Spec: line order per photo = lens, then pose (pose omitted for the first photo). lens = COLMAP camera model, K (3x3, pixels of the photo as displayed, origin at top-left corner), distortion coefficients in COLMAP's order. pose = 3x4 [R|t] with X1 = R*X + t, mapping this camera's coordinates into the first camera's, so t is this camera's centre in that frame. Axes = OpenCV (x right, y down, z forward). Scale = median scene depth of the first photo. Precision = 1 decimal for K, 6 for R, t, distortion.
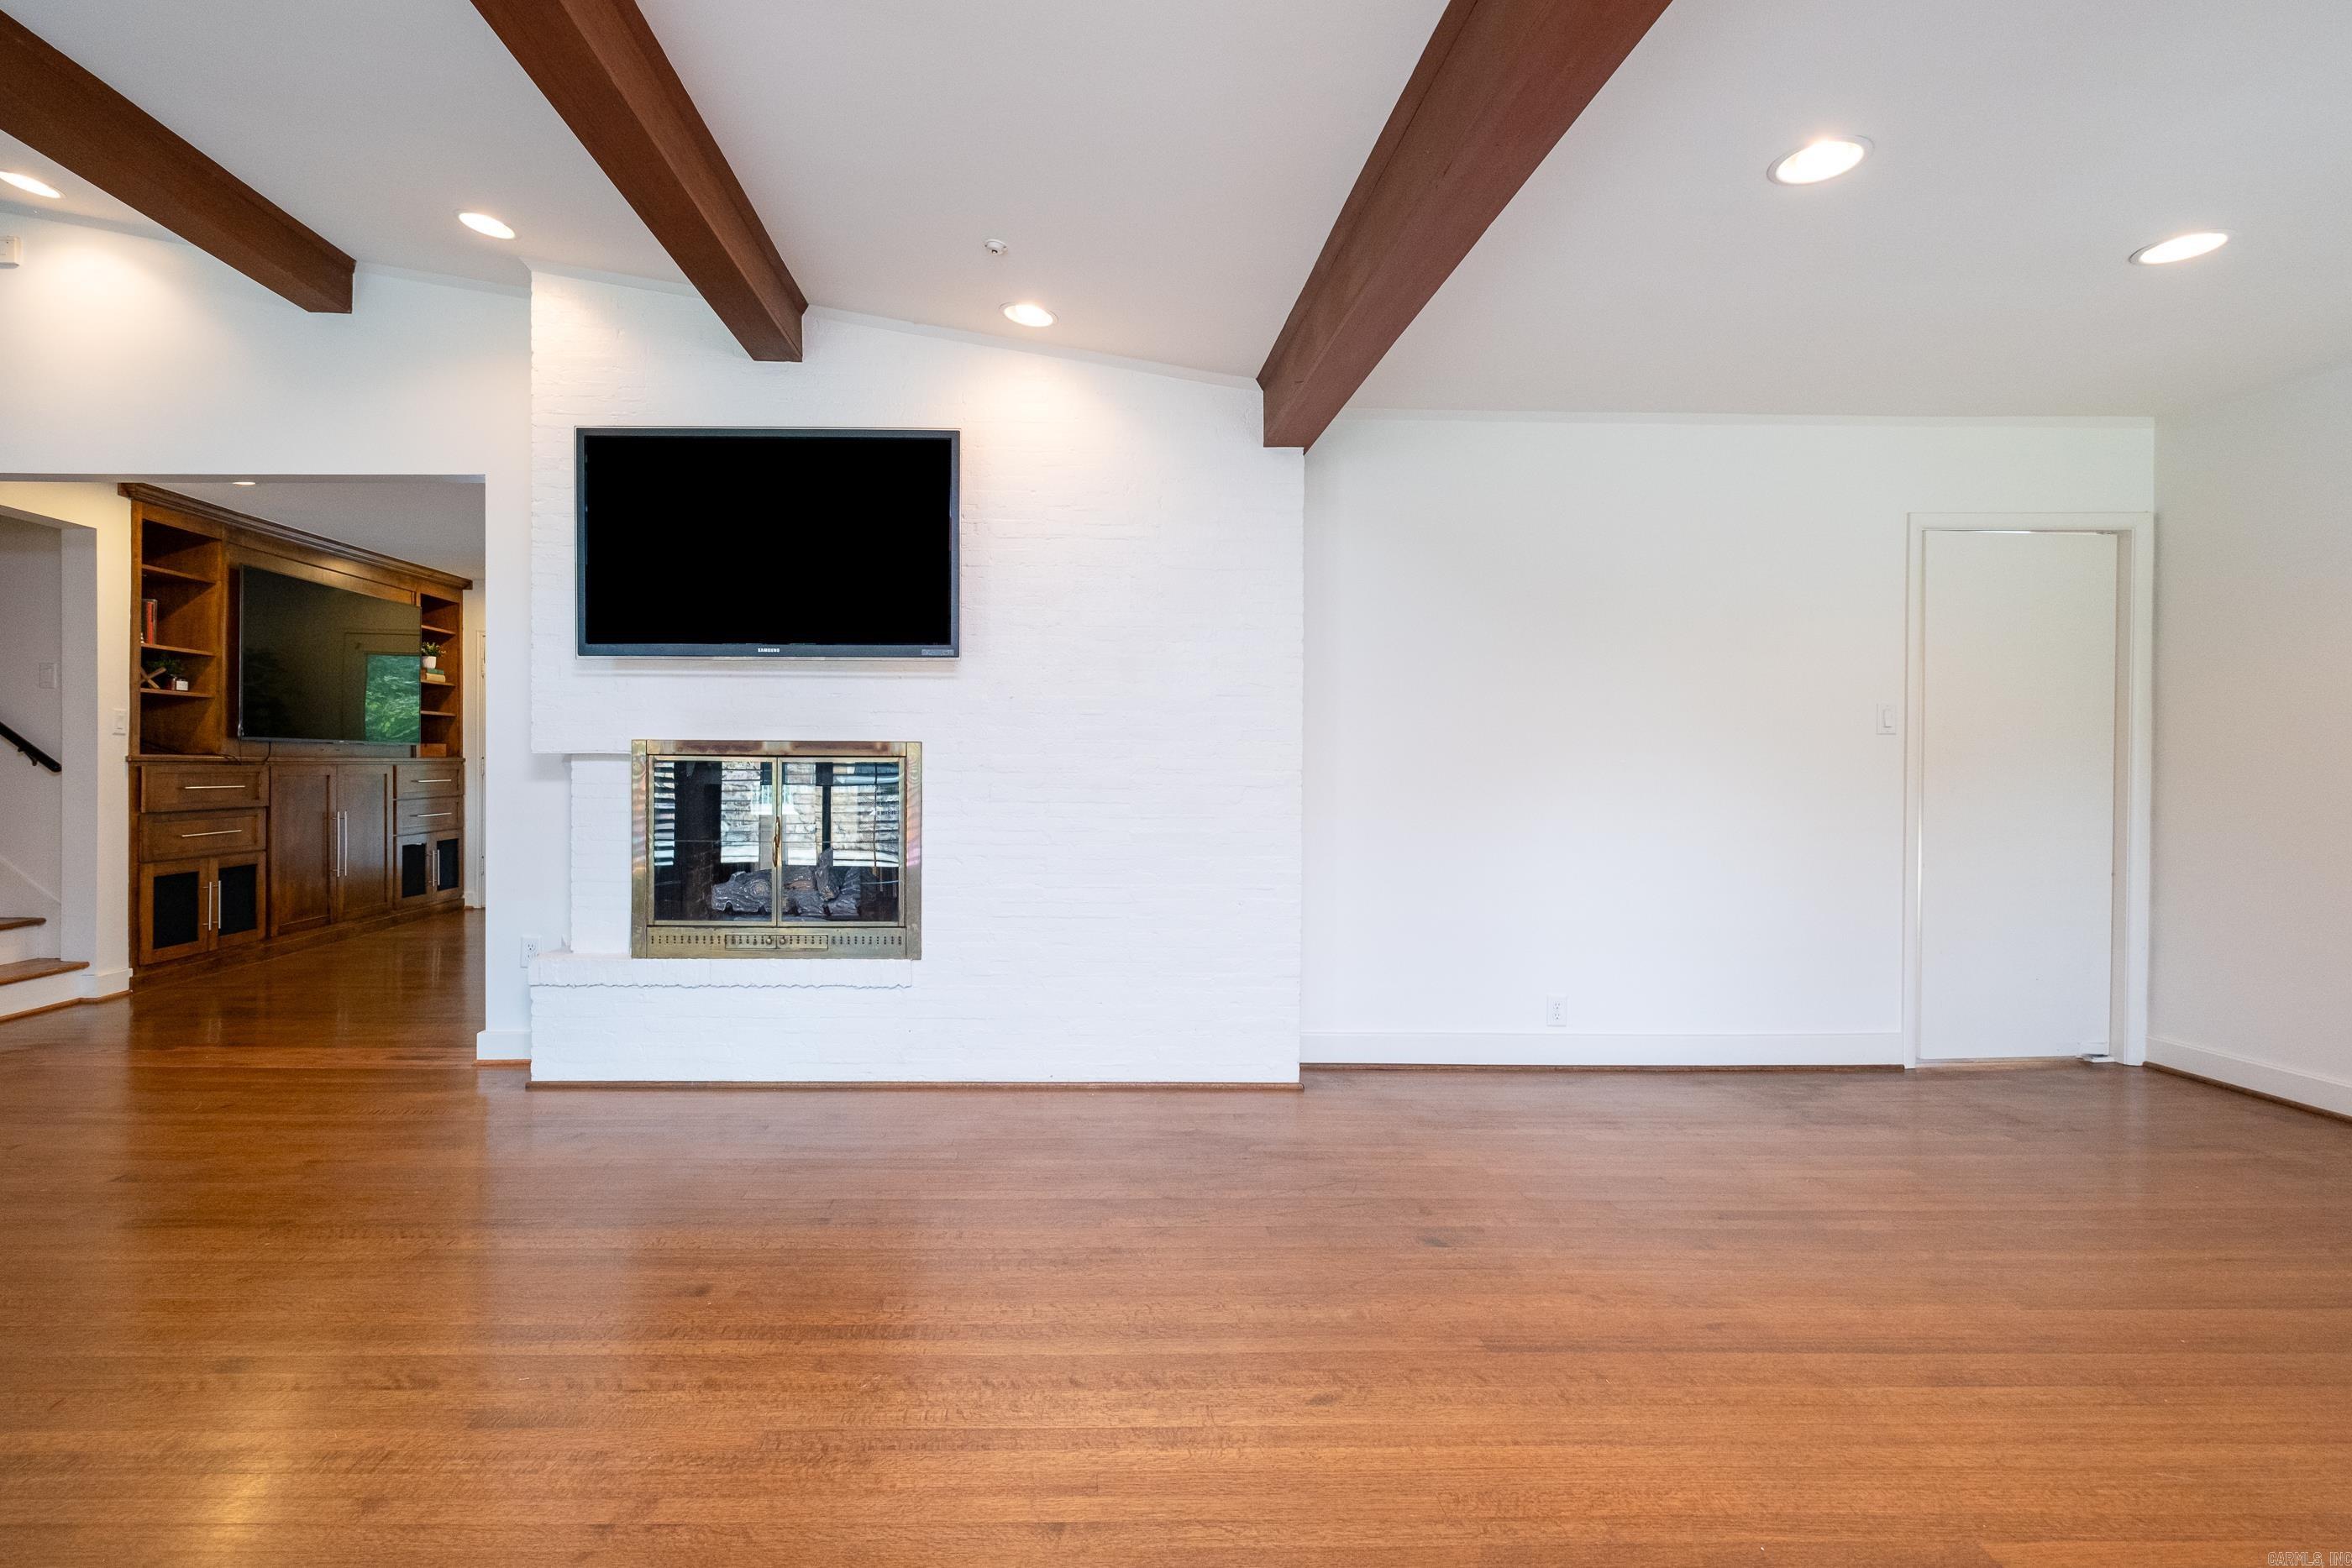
lens RADIAL K [[1058.2, 0, 1077.1], [0, 1058.2, 772.7], [0, 0, 1]] dist [-0.006269, 0.000671]
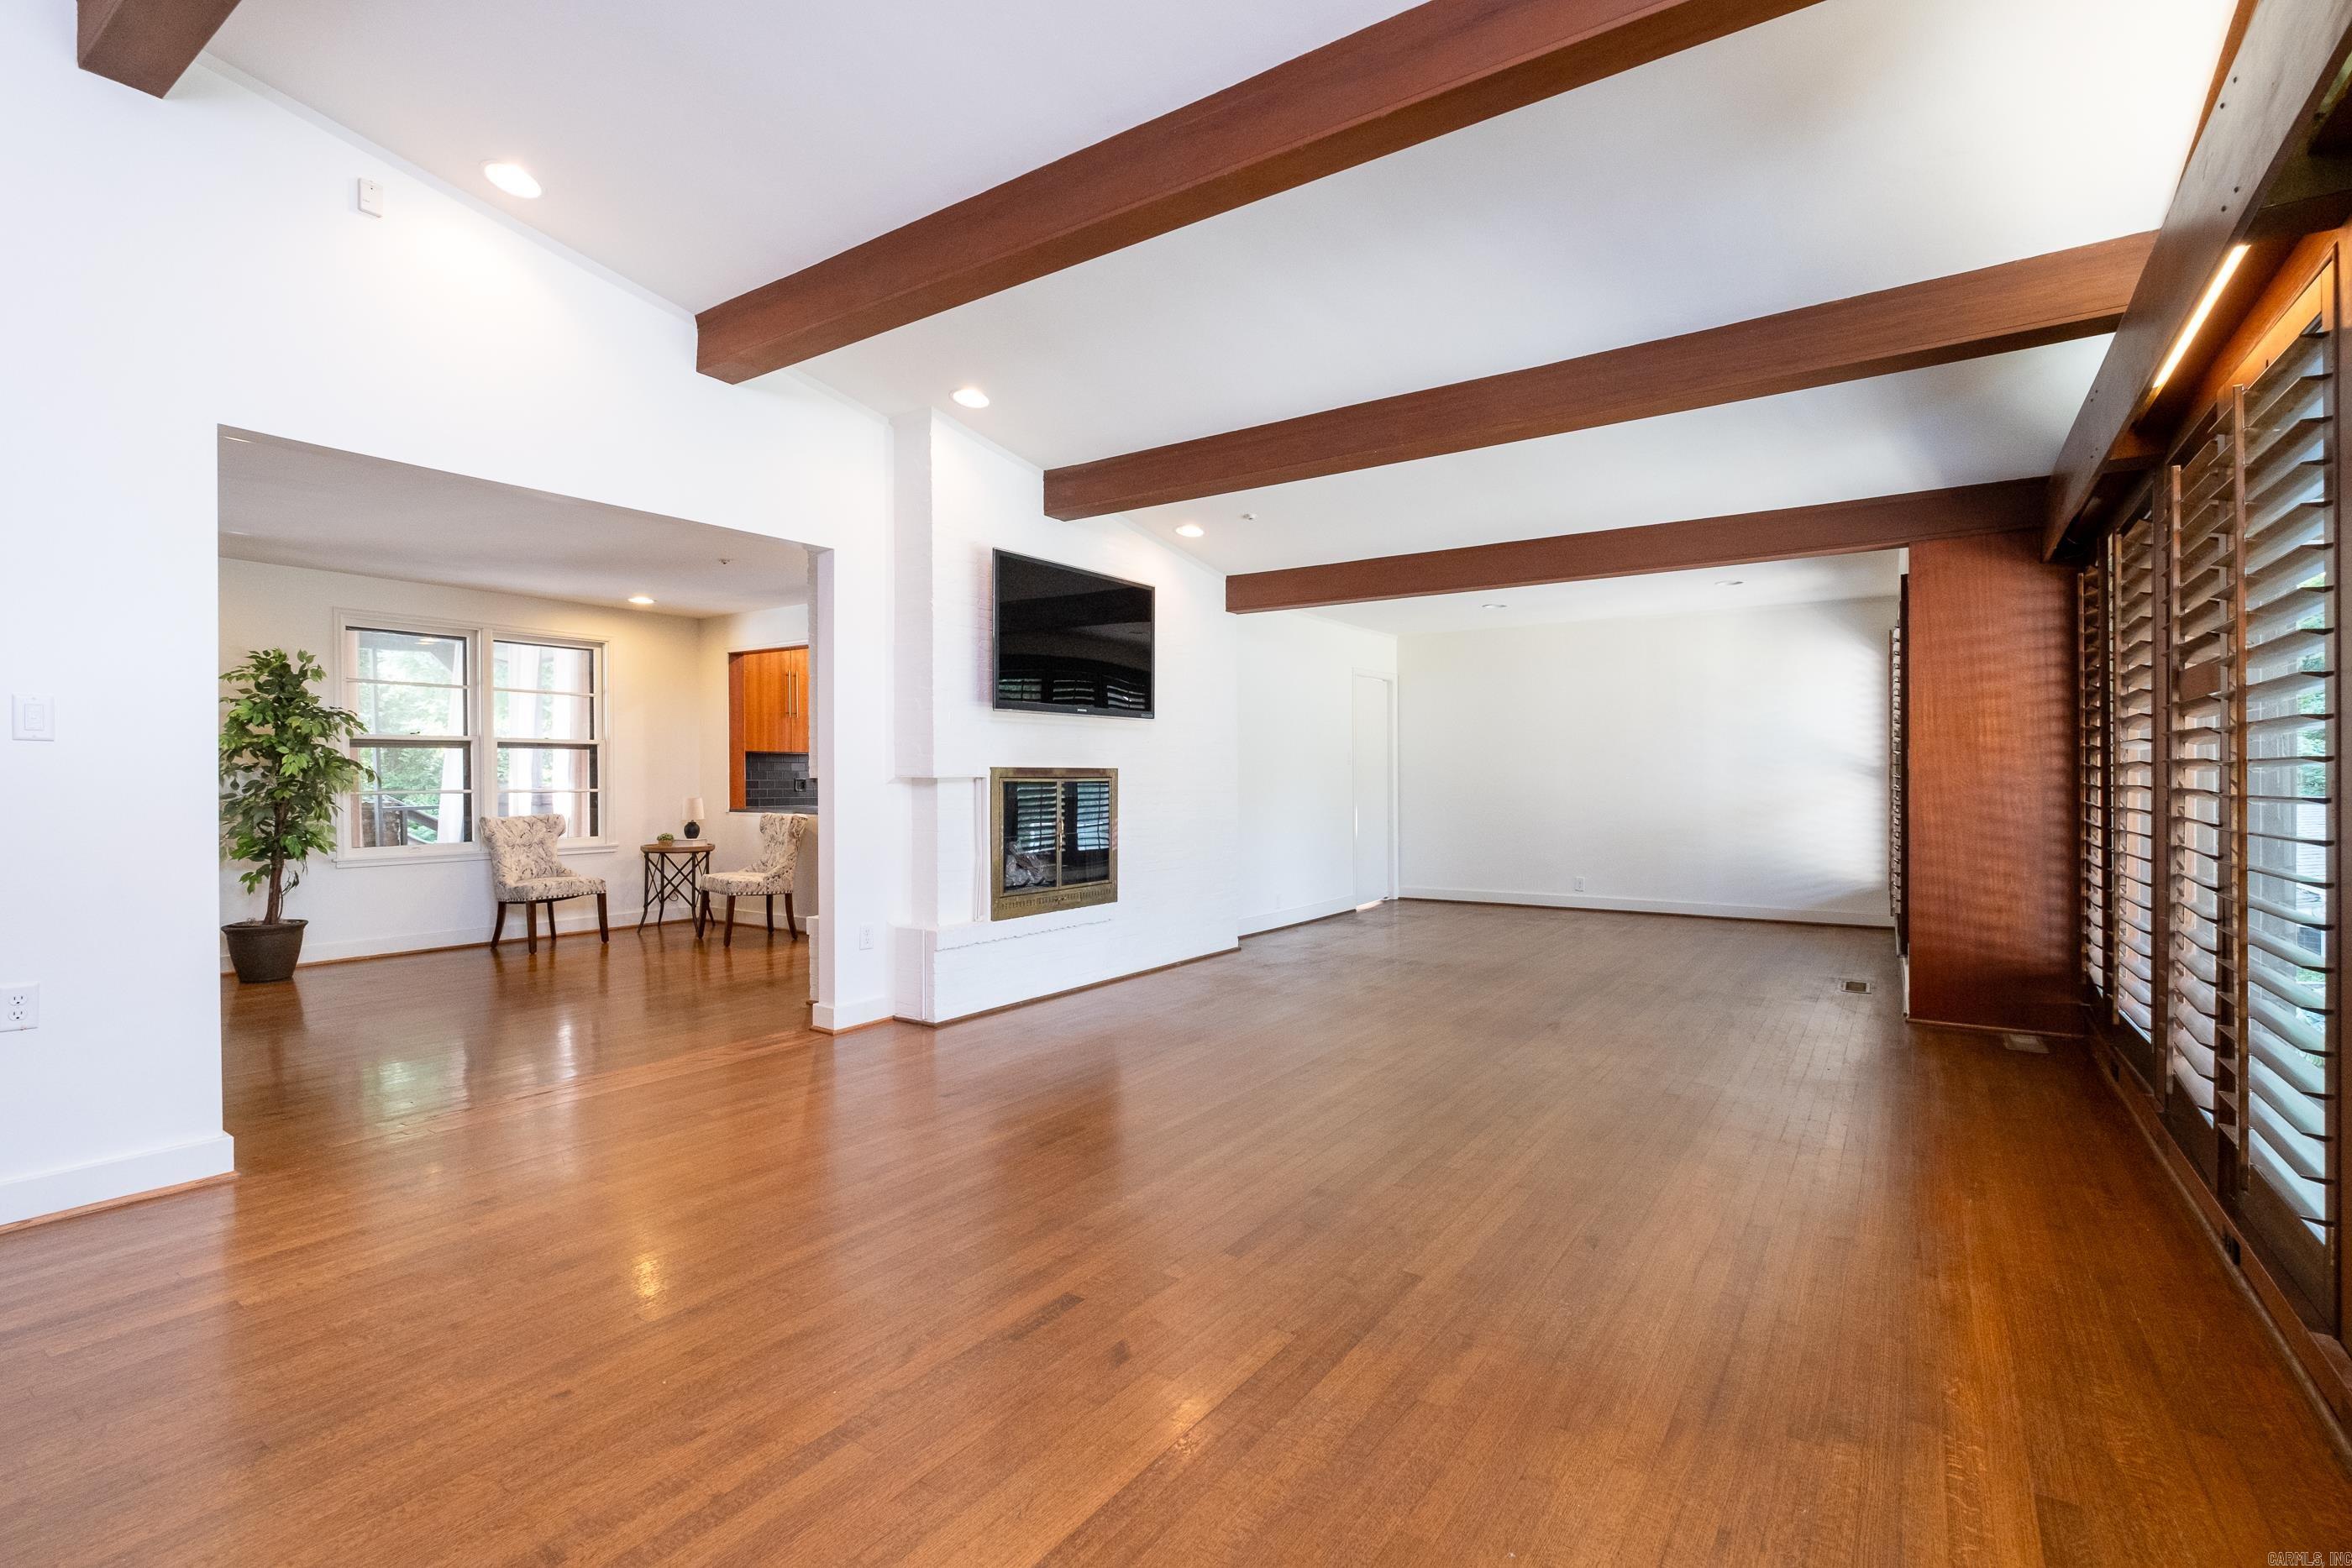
lens RADIAL K [[1058.2, 0, 1191.6], [0, 1058.2, 792.8], [0, 0, 1]] dist [-0.006269, 0.000671]
pose [[0.583237, -0.020412, 0.812045, -0.906365], [0.014200, 0.999788, 0.014932, -0.010252], [-0.812178, 0.002822, 0.583403, -0.036071]]
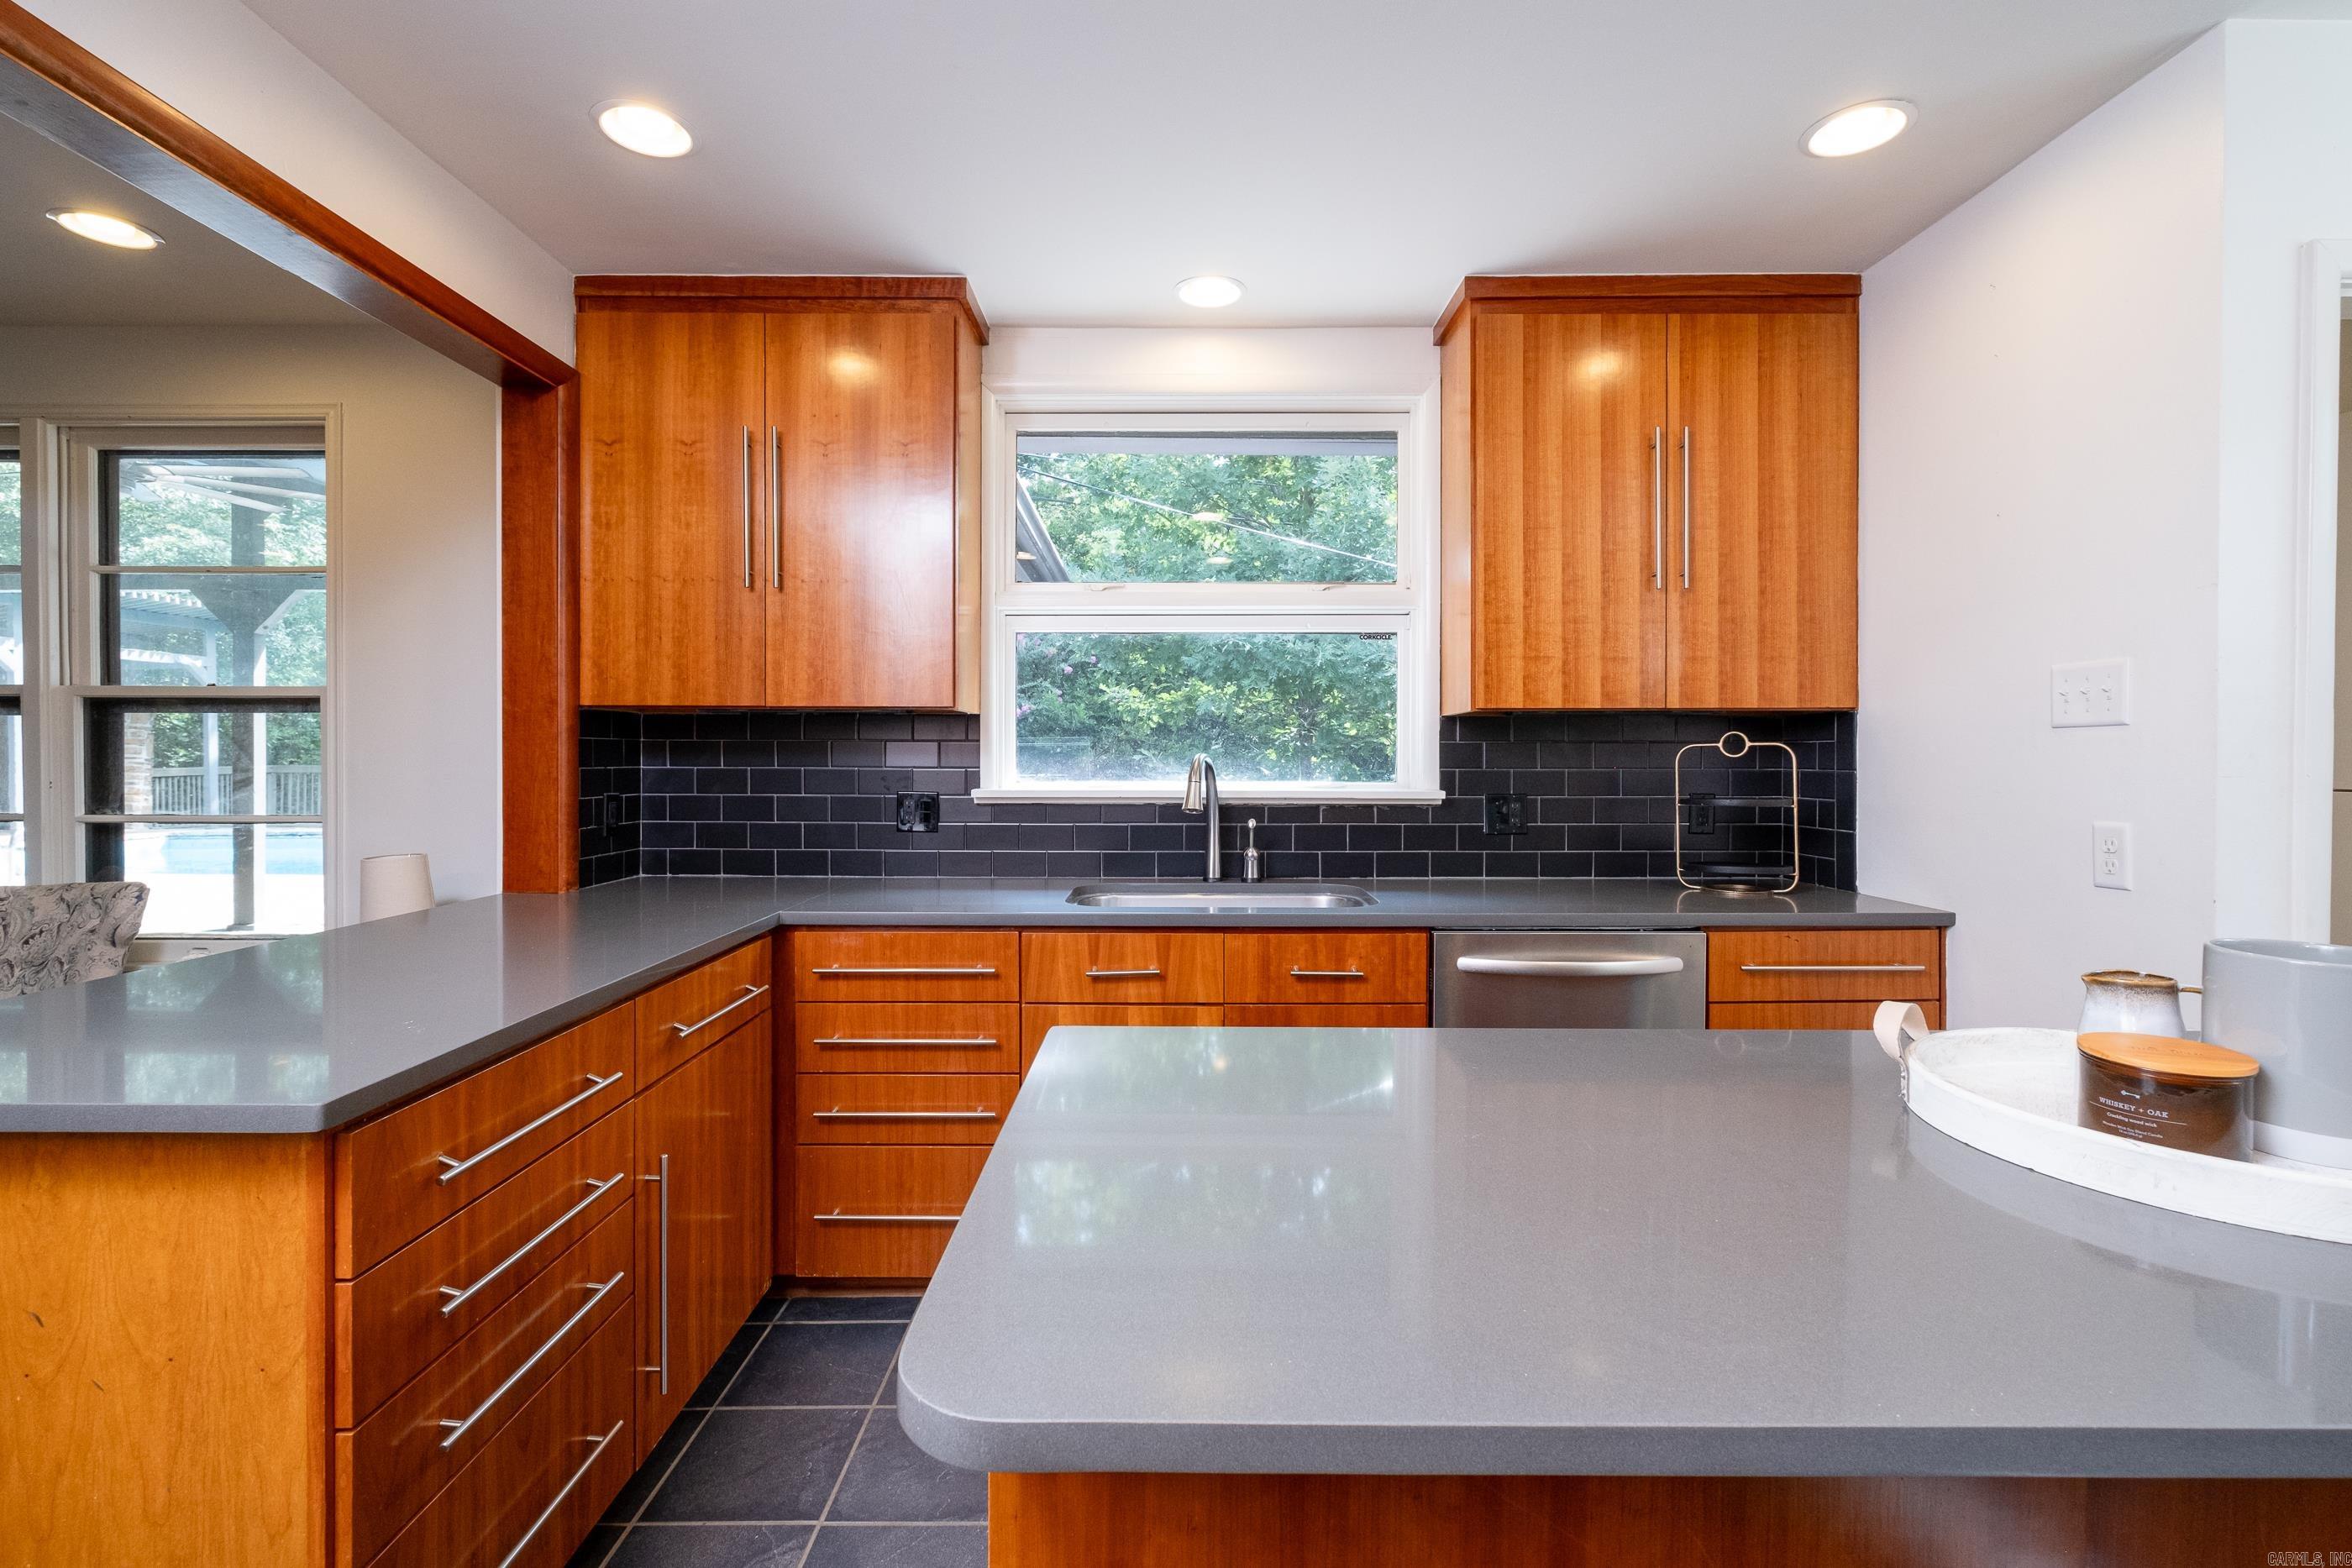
lens RADIAL K [[1005.4, 0, 1173.7], [0, 1005.4, 773.1], [0, 0, 1]] dist [-0.000834, 0.000773]
pose [[0.999335, -0.005759, -0.036005, 0.238768], [0.005811, 0.999982, 0.001355, -0.026020], [0.035997, -0.001563, 0.999351, 0.948108]]
